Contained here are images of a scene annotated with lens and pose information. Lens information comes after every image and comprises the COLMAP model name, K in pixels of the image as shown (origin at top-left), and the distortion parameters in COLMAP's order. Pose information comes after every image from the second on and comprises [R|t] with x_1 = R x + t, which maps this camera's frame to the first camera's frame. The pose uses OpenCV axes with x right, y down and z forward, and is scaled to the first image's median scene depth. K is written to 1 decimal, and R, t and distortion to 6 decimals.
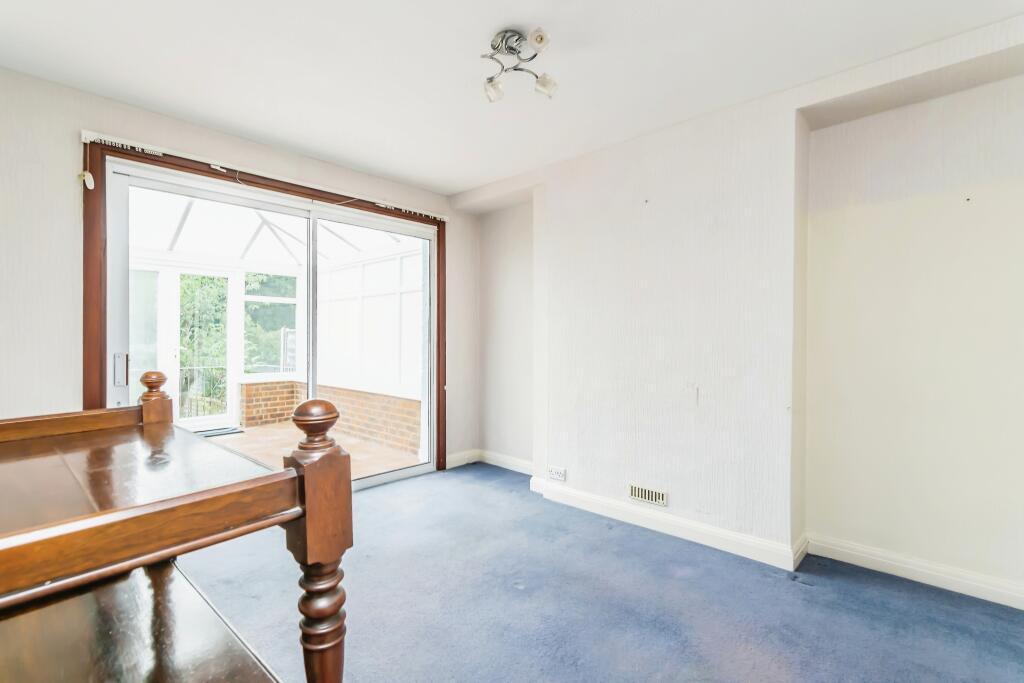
lens RADIAL K [[475.6, 0, 506.3], [0, 475.6, 339.8], [0, 0, 1]] dist [0.016253, 0.000288]
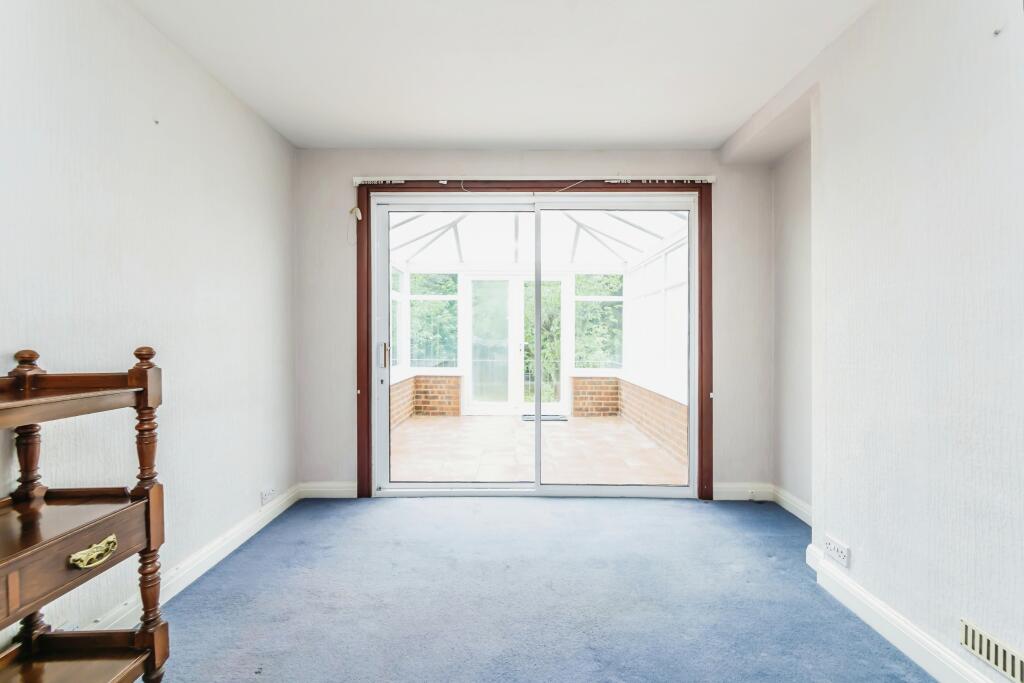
lens RADIAL K [[475.6, 0, 518.2], [0, 475.6, 339.5], [0, 0, 1]] dist [0.016253, 0.000288]
pose [[0.678018, 0.002817, -0.735040, 0.232053], [-0.005596, 0.999983, -0.001329, 0.011671], [0.735024, 0.005015, 0.678023, 0.234342]]
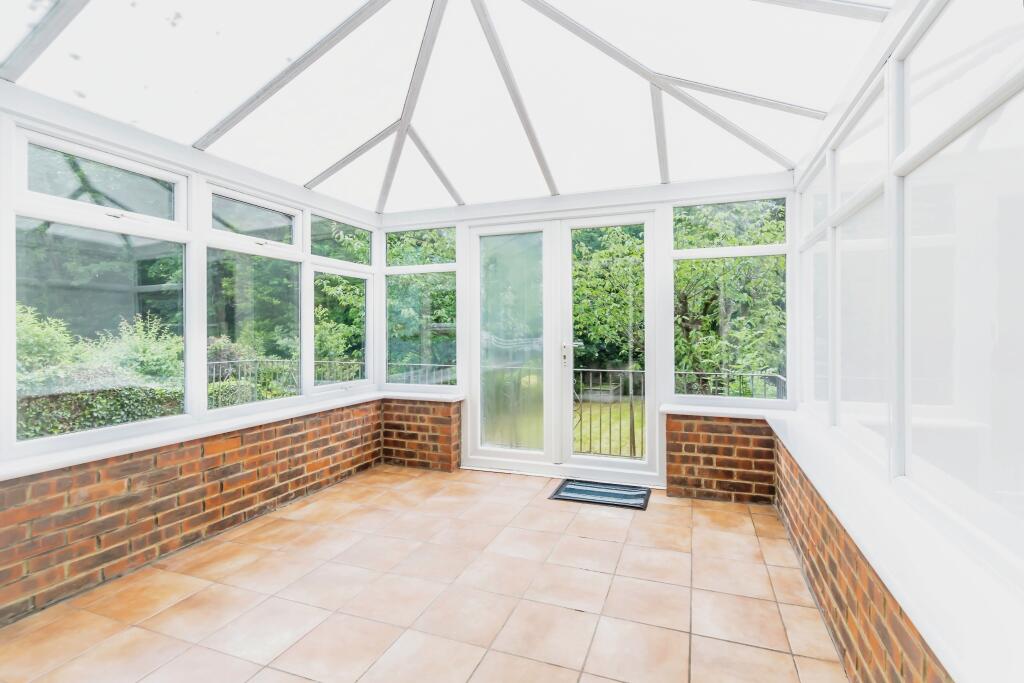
lens RADIAL K [[475.6, 0, 501.2], [0, 475.6, 332.4], [0, 0, 1]] dist [0.016253, 0.000288]
pose [[0.334438, -0.002345, -0.942415, -0.144978], [0.001286, 0.999997, -0.002032, 0.002714], [0.942417, -0.000532, 0.334440, 0.895031]]
